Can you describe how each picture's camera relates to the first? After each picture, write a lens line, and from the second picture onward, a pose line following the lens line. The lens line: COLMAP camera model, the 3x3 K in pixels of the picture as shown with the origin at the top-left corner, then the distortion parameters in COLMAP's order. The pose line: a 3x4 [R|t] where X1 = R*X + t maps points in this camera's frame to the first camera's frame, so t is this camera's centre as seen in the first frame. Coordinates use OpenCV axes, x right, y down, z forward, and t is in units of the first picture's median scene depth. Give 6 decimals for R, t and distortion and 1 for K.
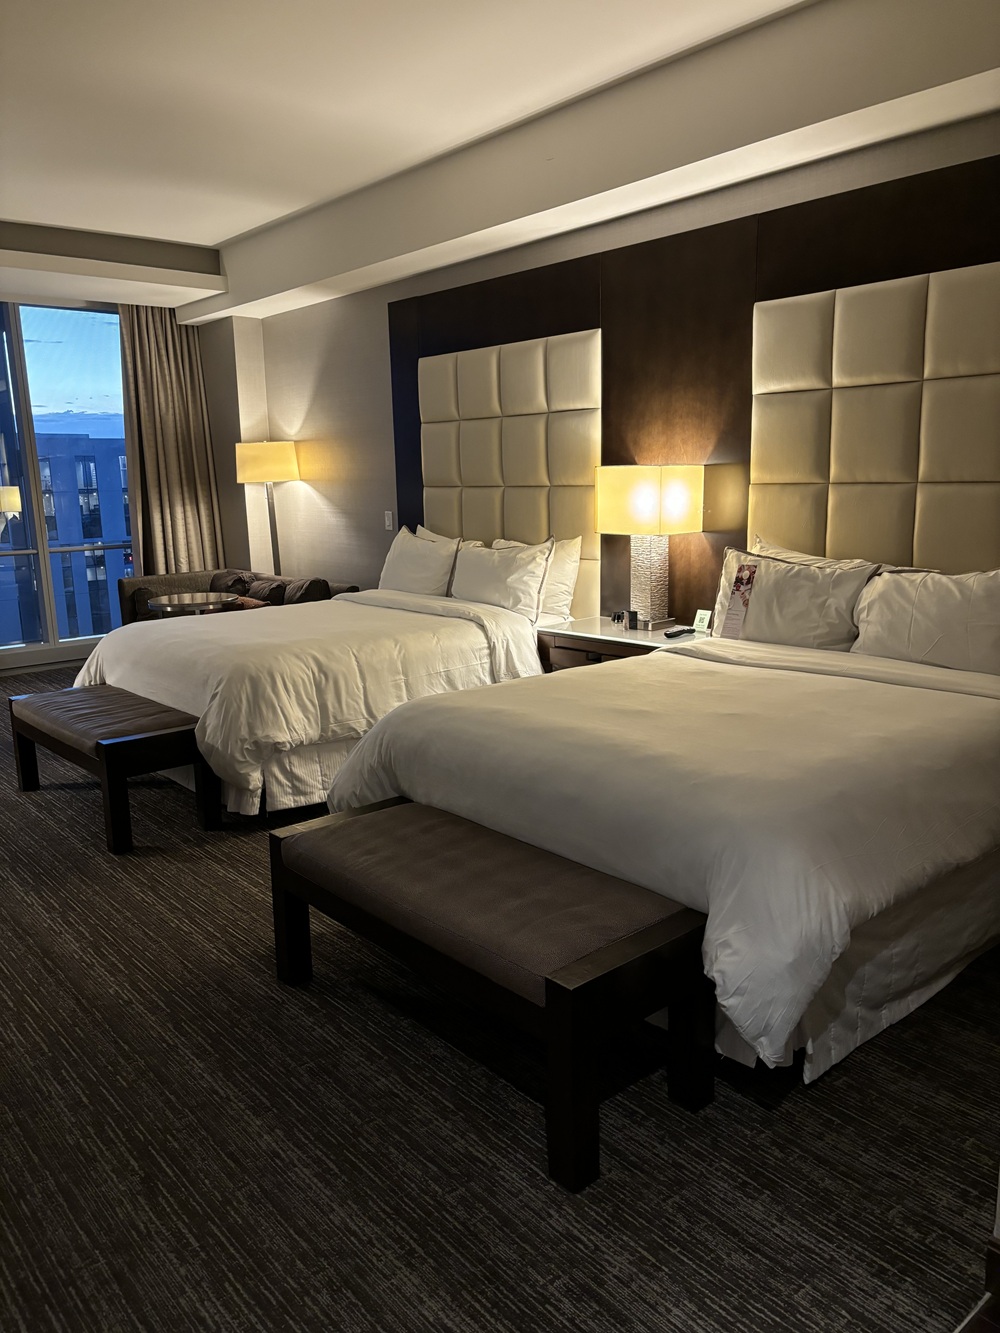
lens RADIAL K [[1011.2, 0, 501.1], [0, 1011.2, 670.6], [0, 0, 1]] dist [0.000829, -0.000325]
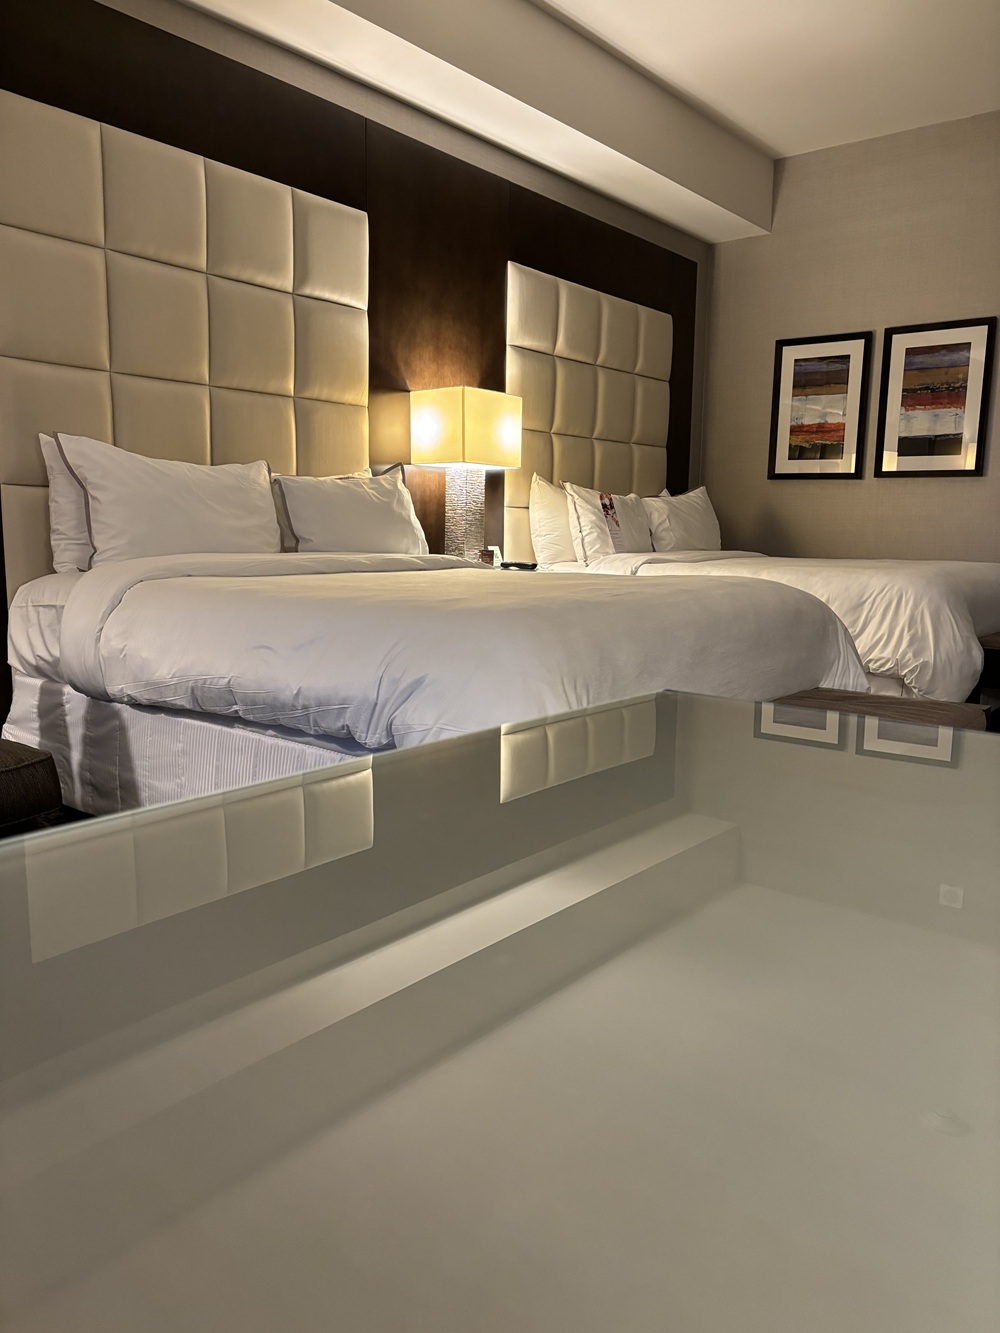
lens RADIAL K [[1011.2, 0, 499.4], [0, 1011.2, 669.2], [0, 0, 1]] dist [0.000829, -0.000325]
pose [[-0.169921, -0.125136, 0.977480, -0.793555], [0.170205, 0.973271, 0.154185, -0.091331], [-0.970648, 0.192572, -0.144080, 1.129303]]
